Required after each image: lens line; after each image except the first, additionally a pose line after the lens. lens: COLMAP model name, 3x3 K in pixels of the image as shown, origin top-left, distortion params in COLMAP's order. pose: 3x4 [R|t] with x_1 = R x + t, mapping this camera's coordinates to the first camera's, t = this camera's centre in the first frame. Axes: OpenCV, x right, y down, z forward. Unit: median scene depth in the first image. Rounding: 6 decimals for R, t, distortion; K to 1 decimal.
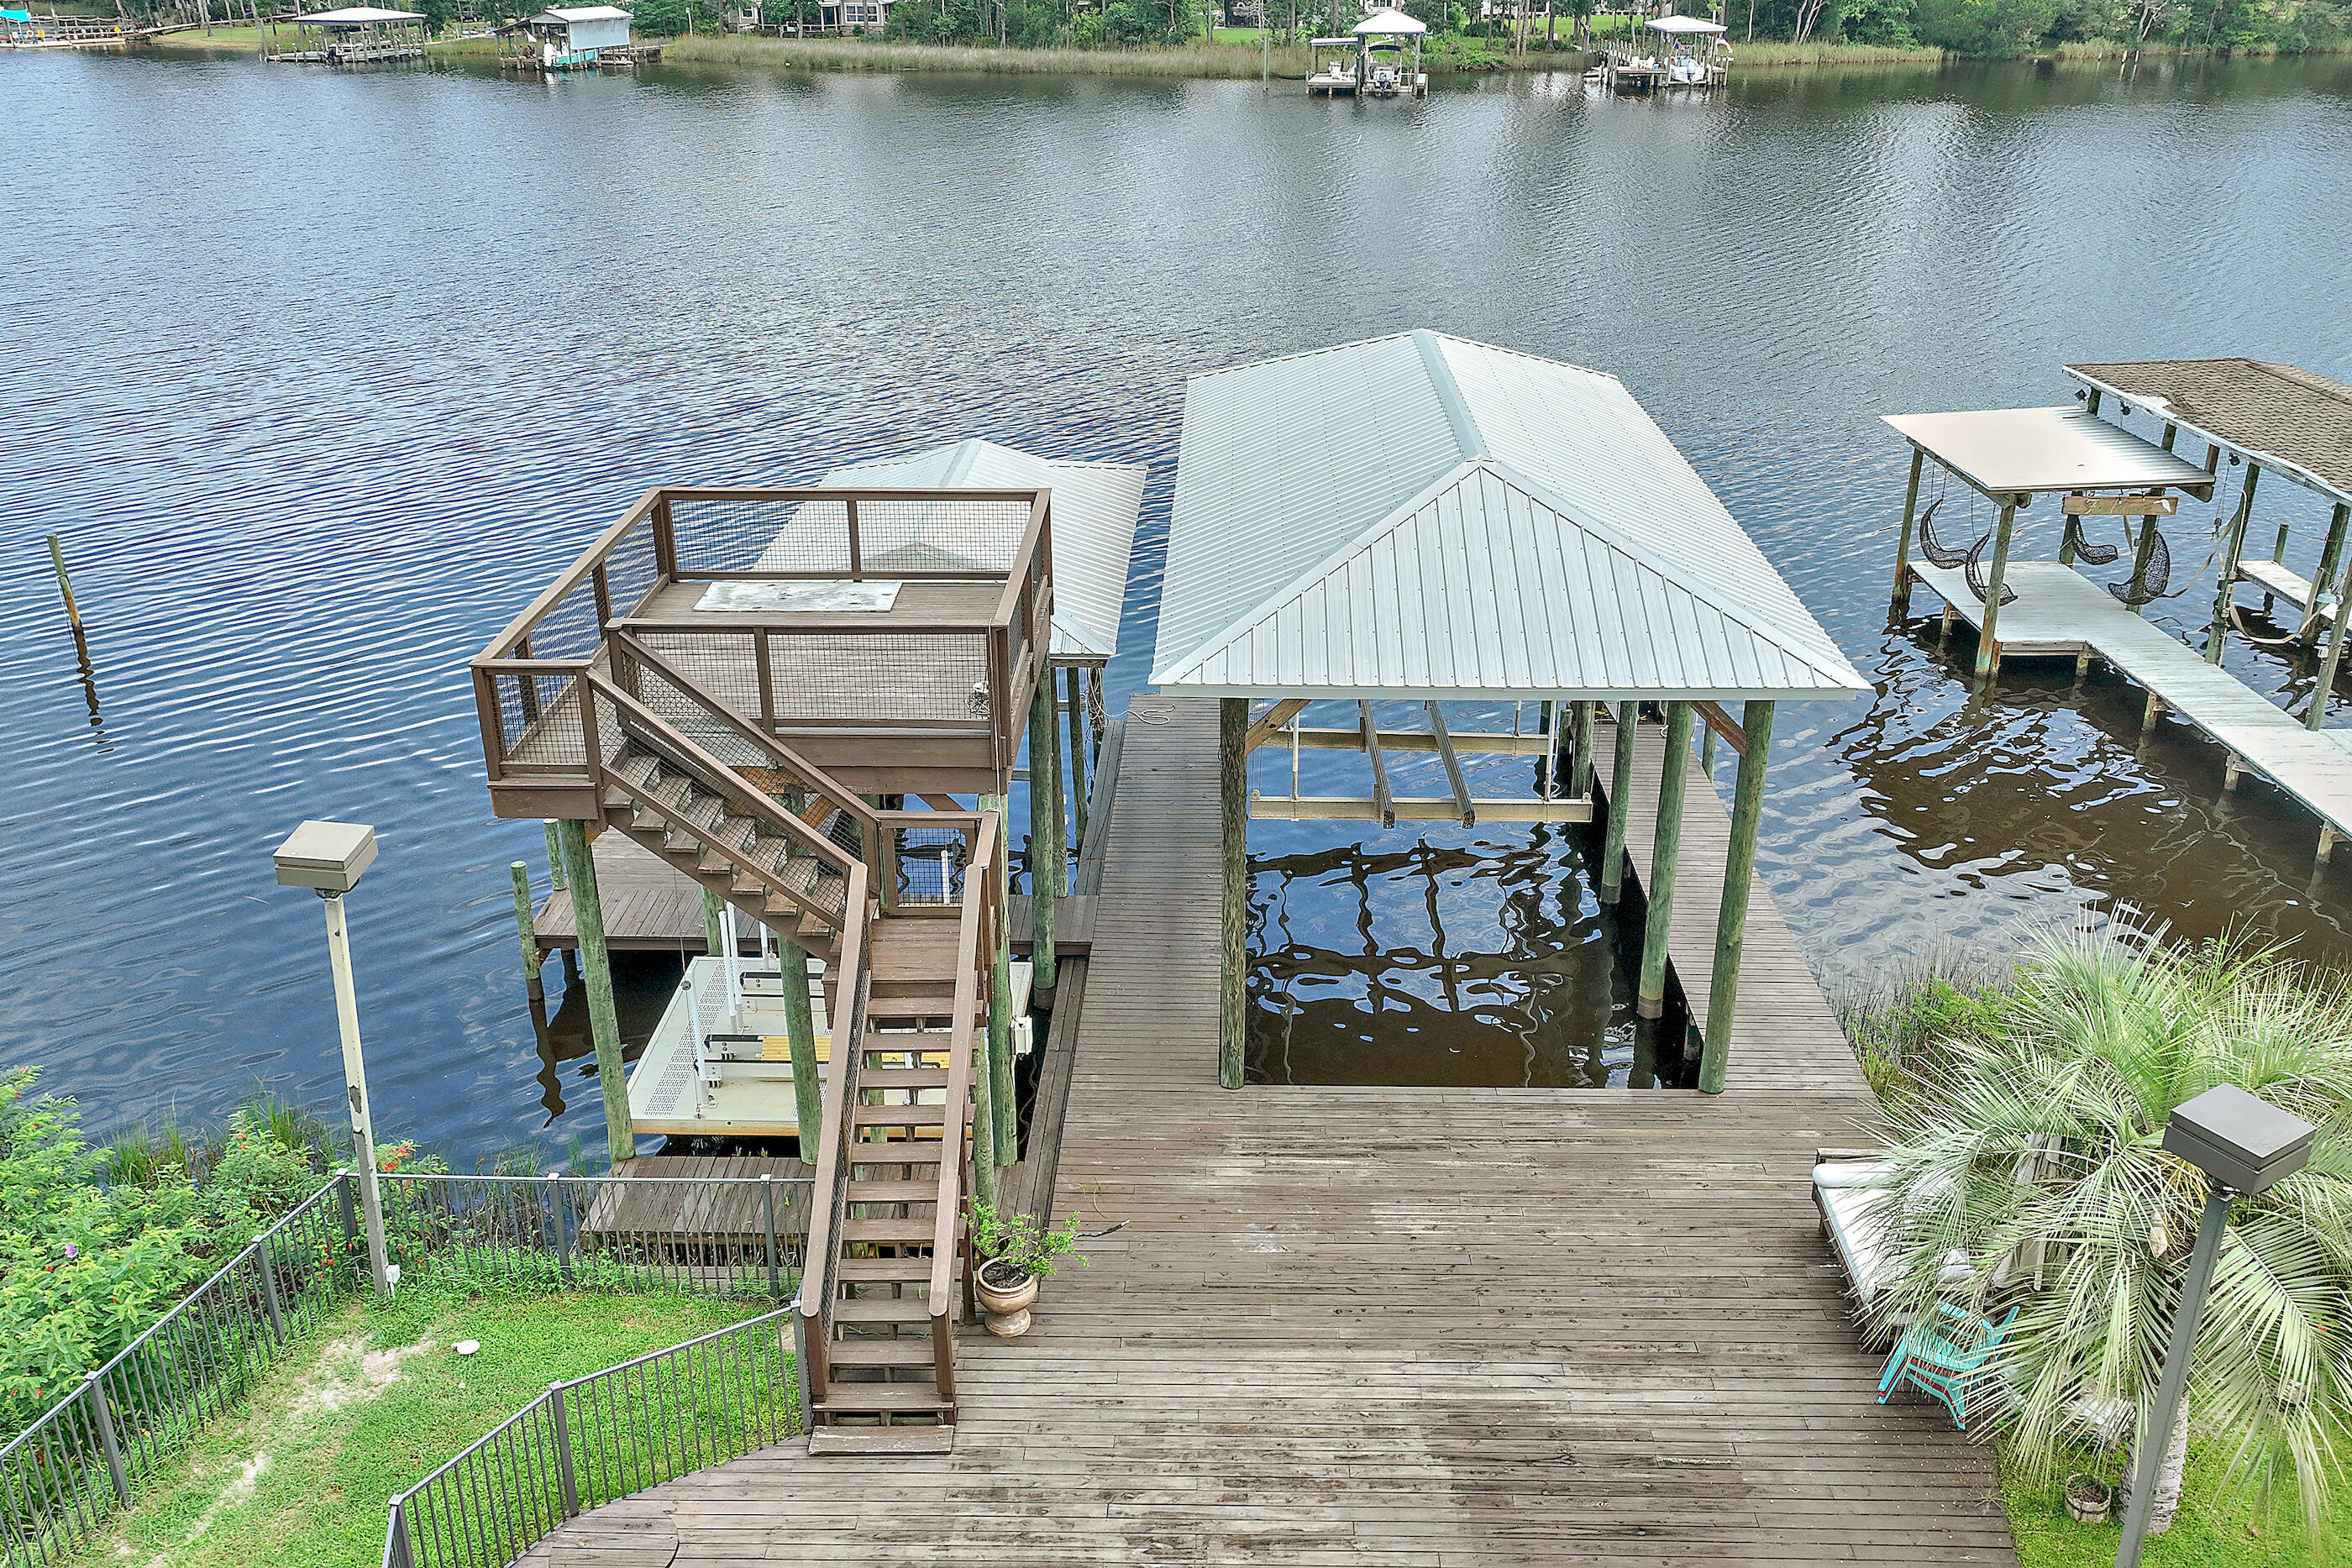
lens RADIAL K [[1968.7, 0, 1179.9], [0, 1968.7, 786.7], [0, 0, 1]] dist [0.002466, 0.006959]
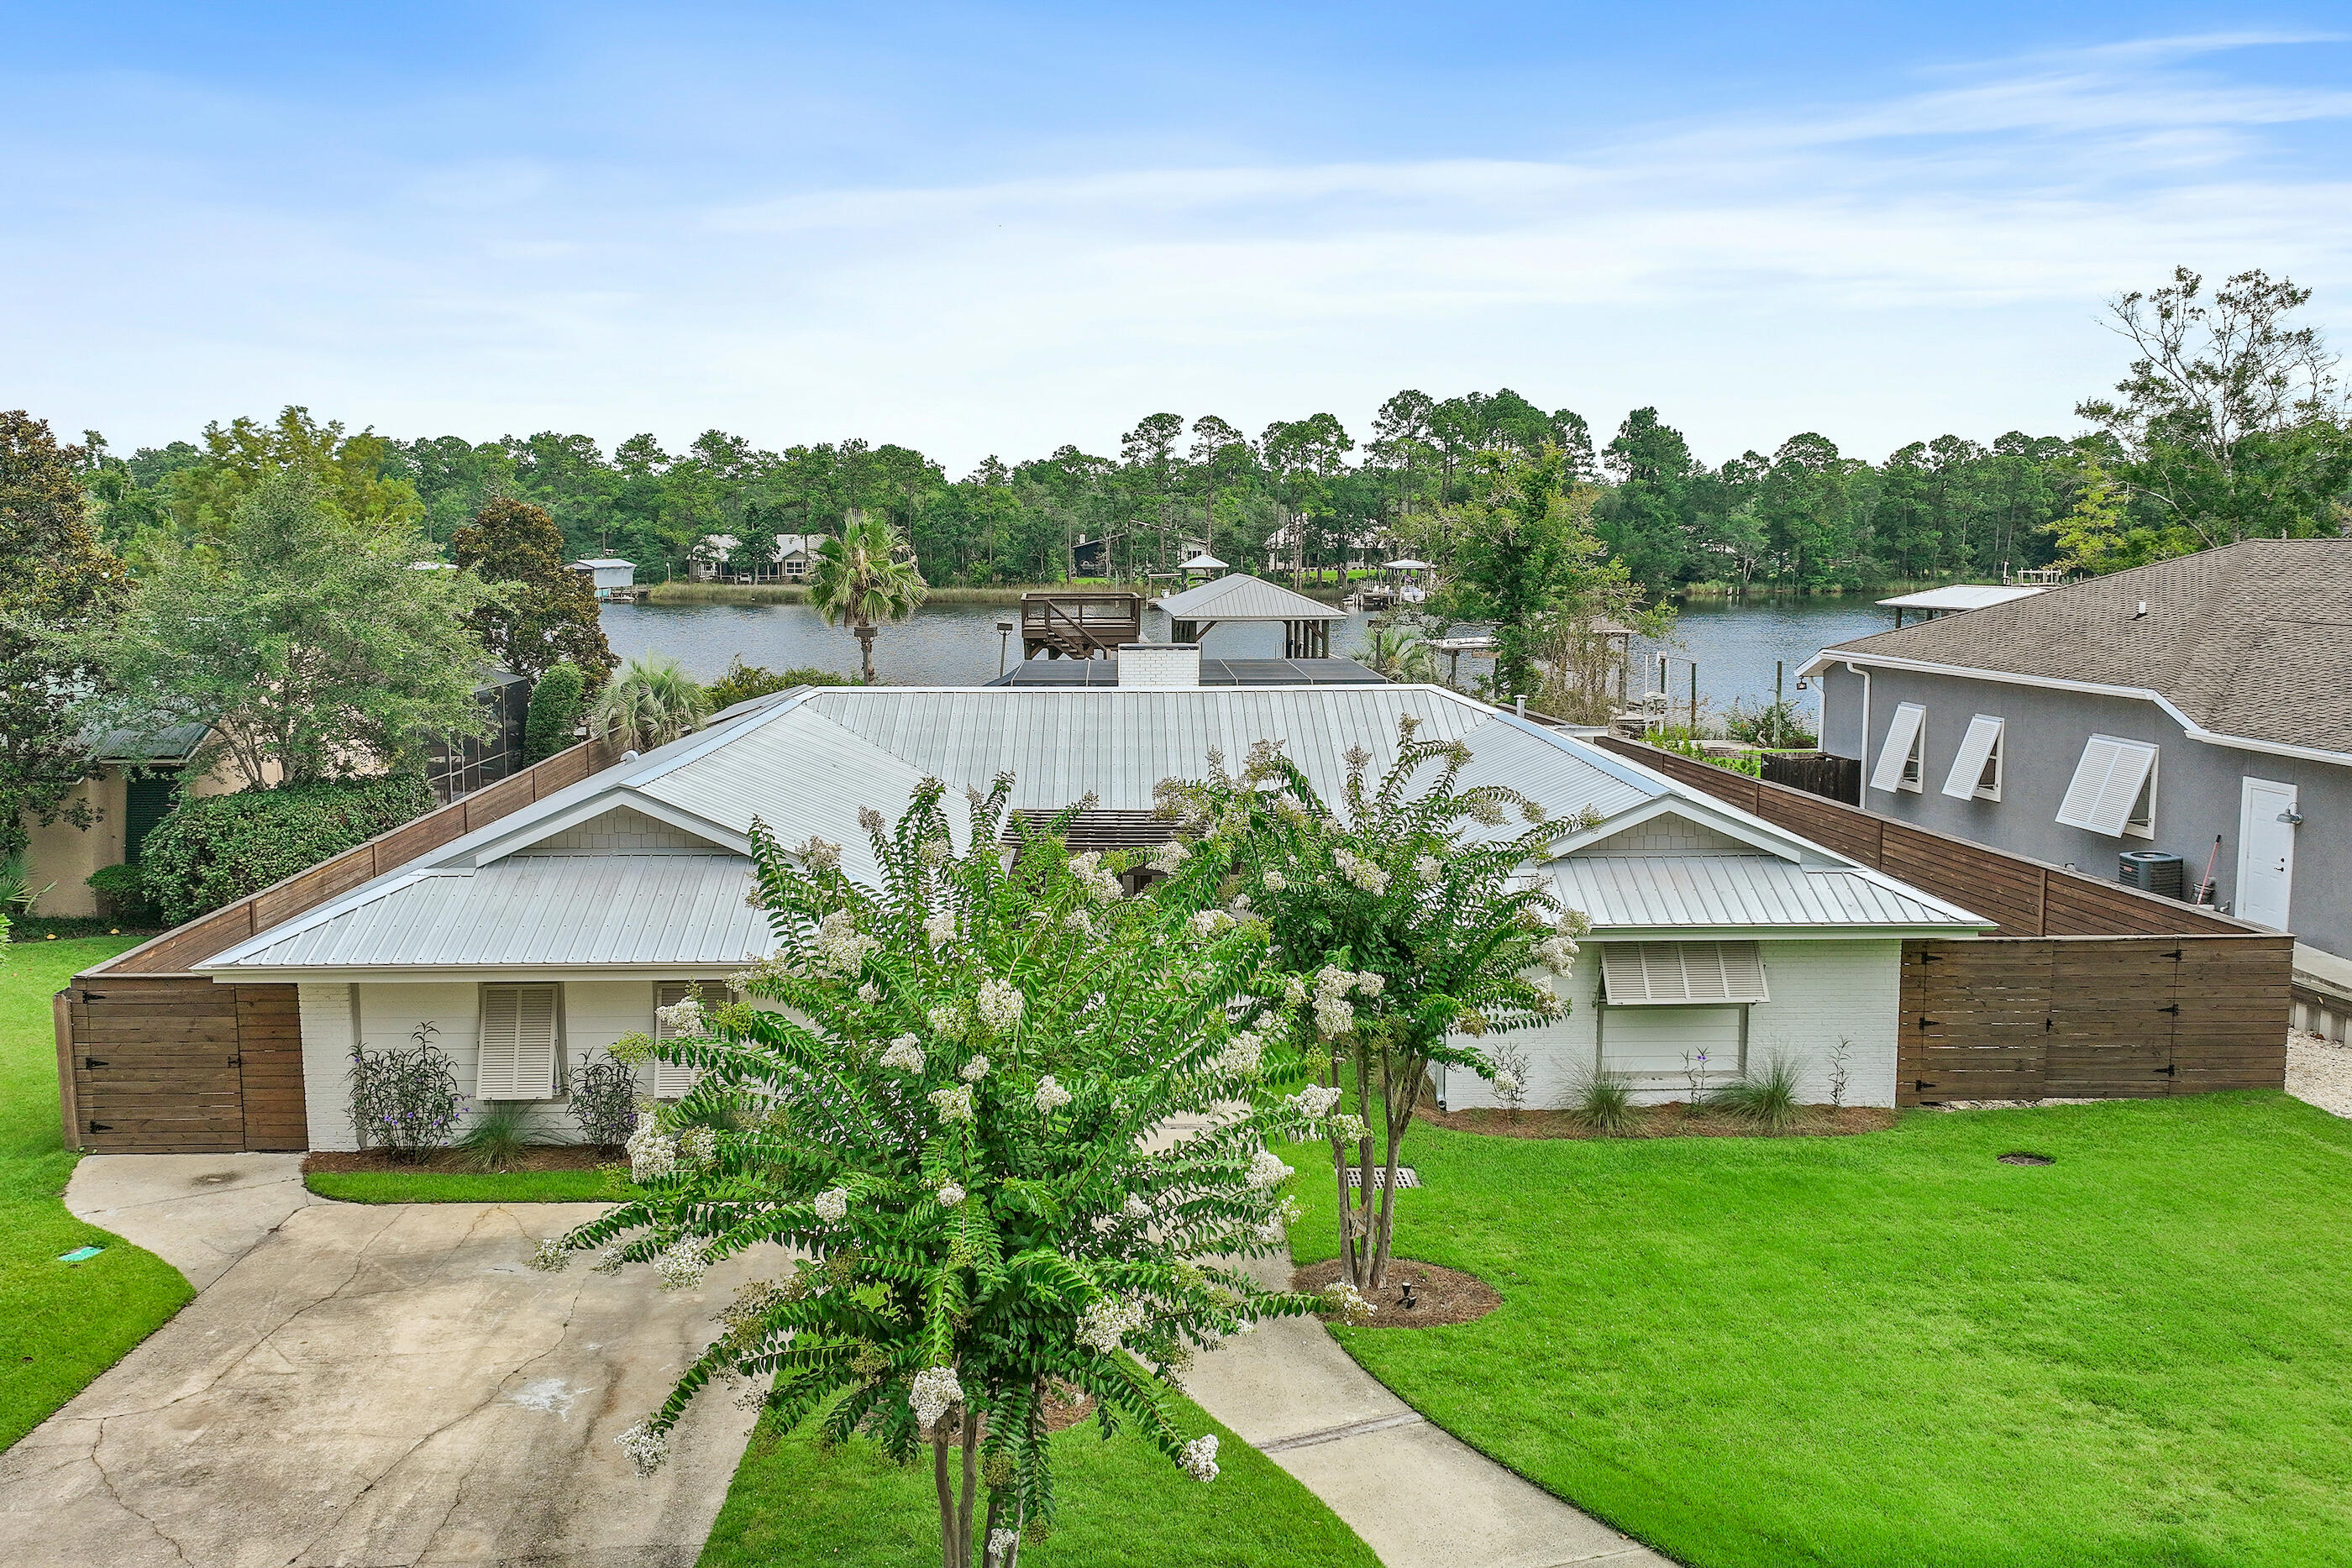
lens RADIAL K [[1973.2, 0, 1143.1], [0, 1973.2, 782.4], [0, 0, 1]] dist [0.000384, -0.000352]
pose [[0.997231, -0.010071, 0.073686, -0.036189], [0.030224, 0.960159, -0.277816, 0.132608], [-0.067953, 0.279273, 0.957804, -0.264547]]
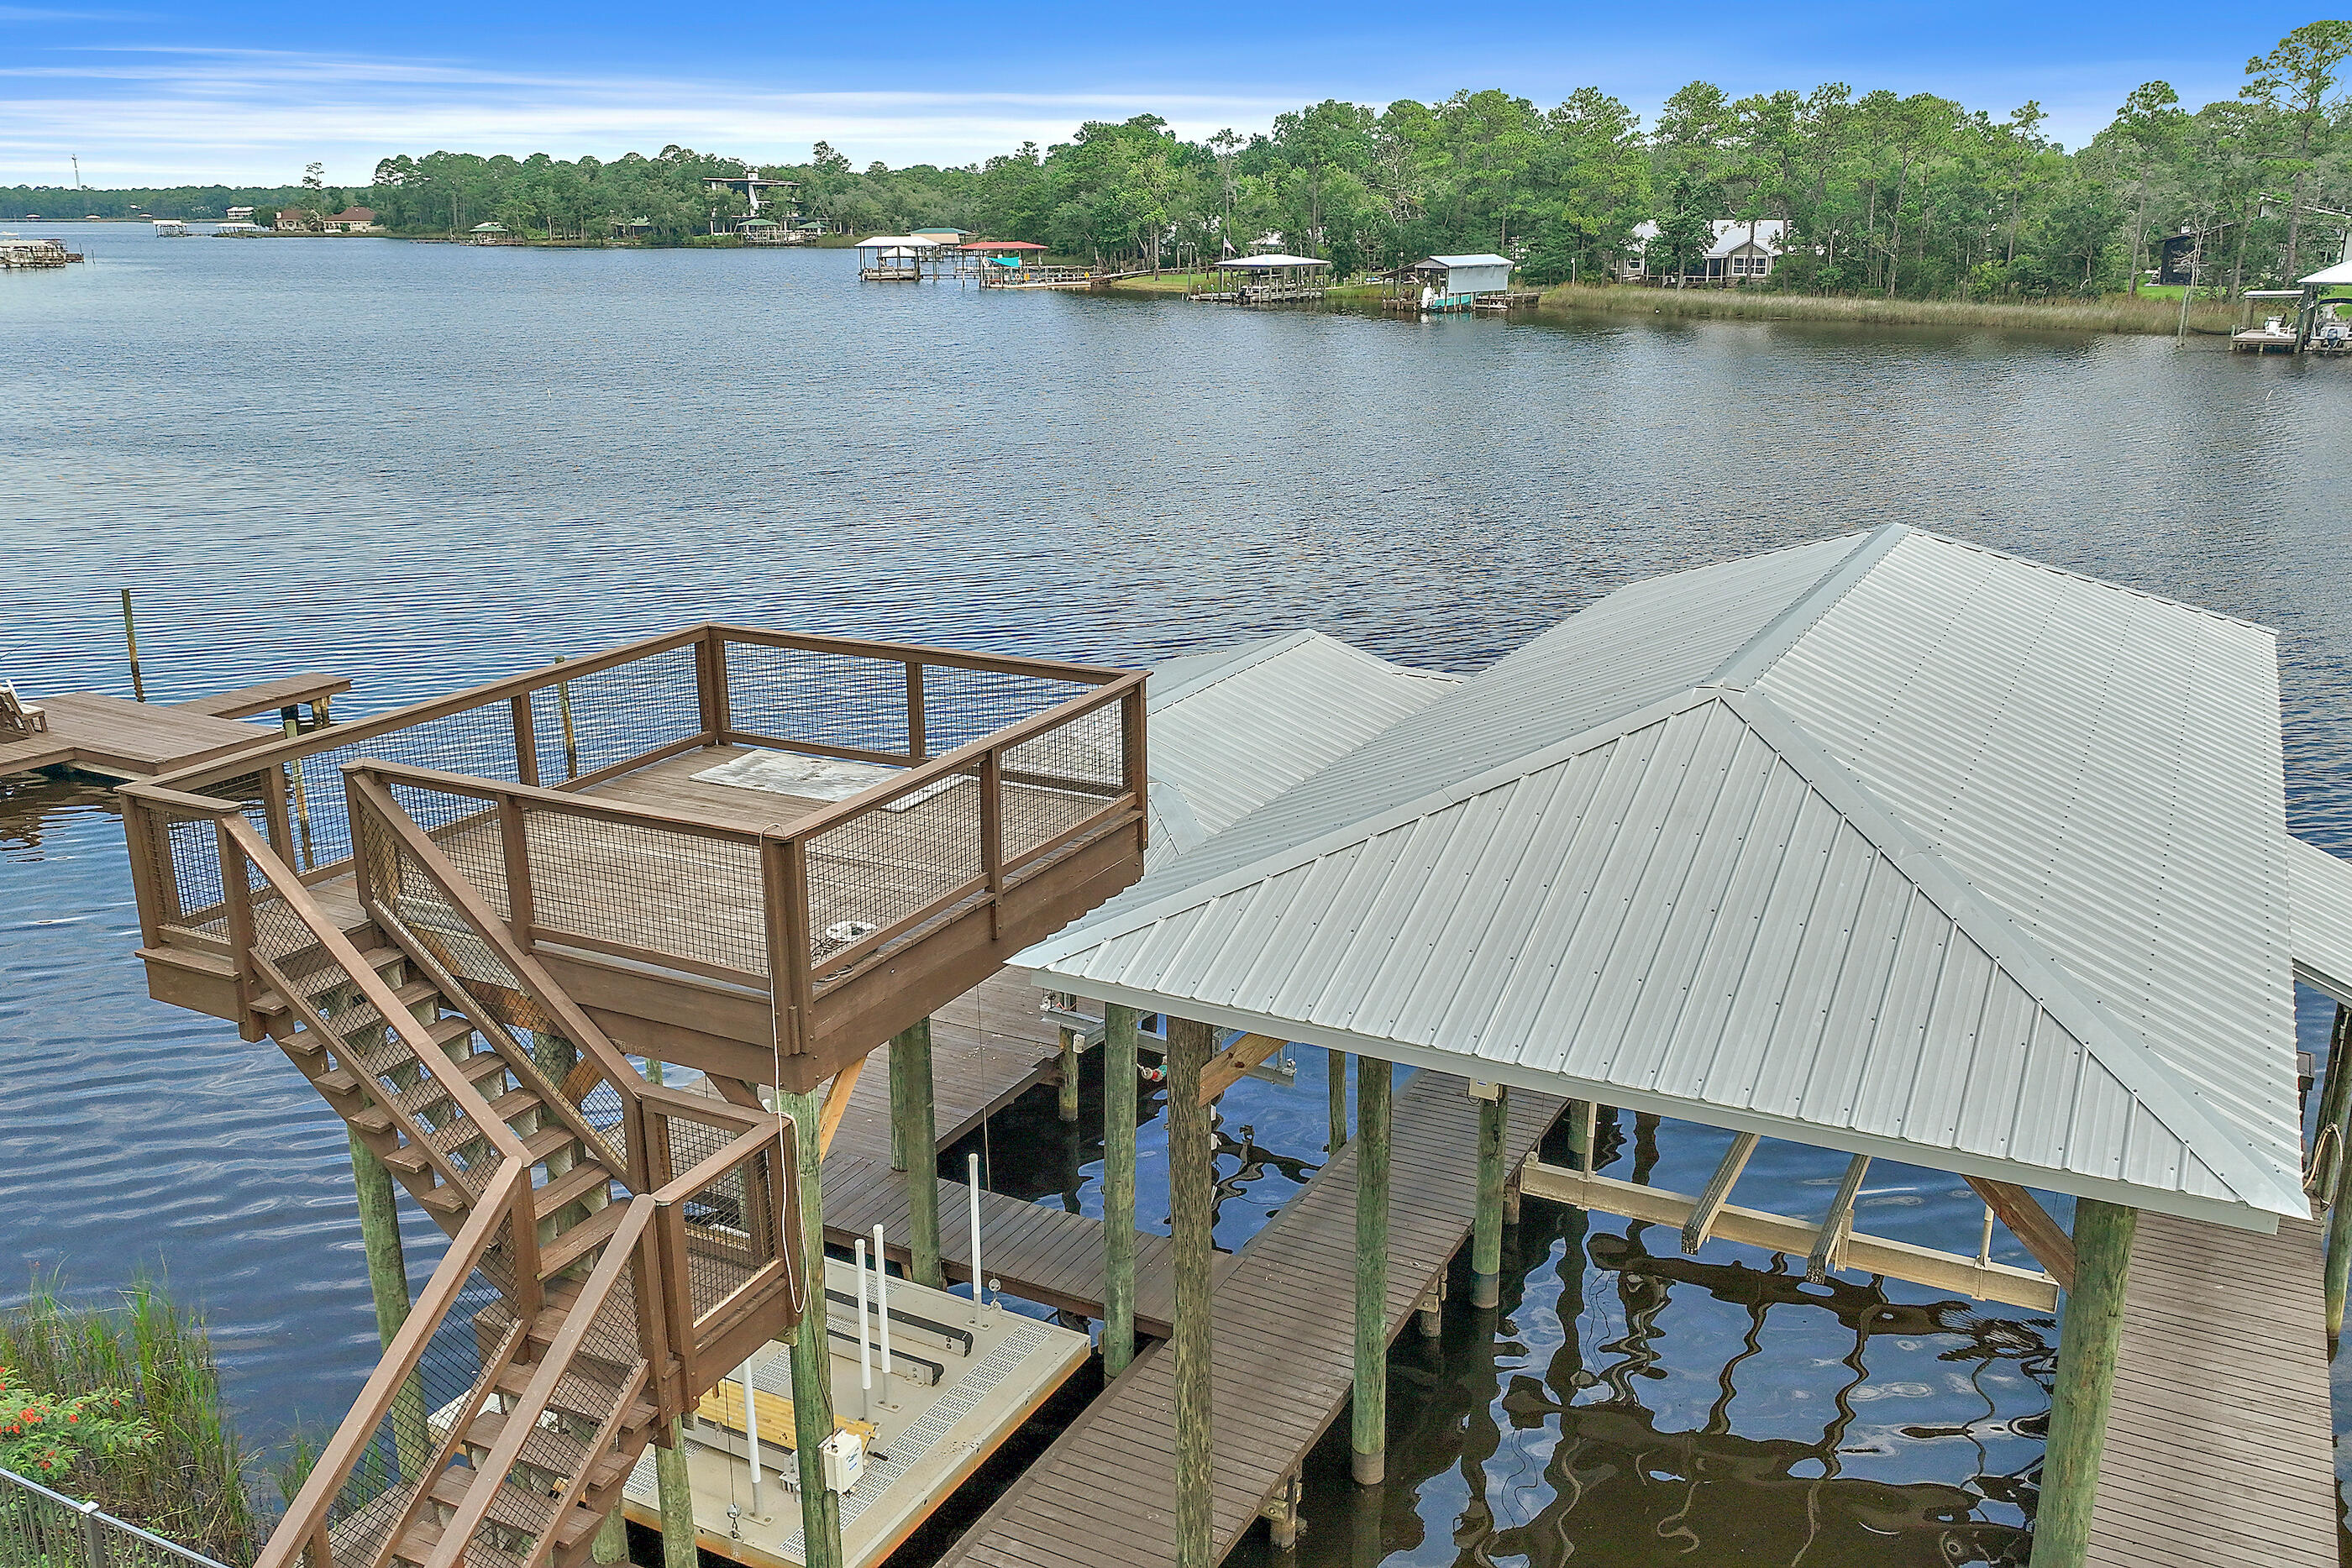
lens RADIAL K [[1968.7, 0, 1179.9], [0, 1968.7, 786.7], [0, 0, 1]] dist [0.002466, 0.006959]
pose [[0.900281, 0.121490, -0.418013, 0.028185], [-0.172023, 0.981397, -0.085258, -0.006147], [0.399878, 0.148664, 0.904432, 0.043564]]
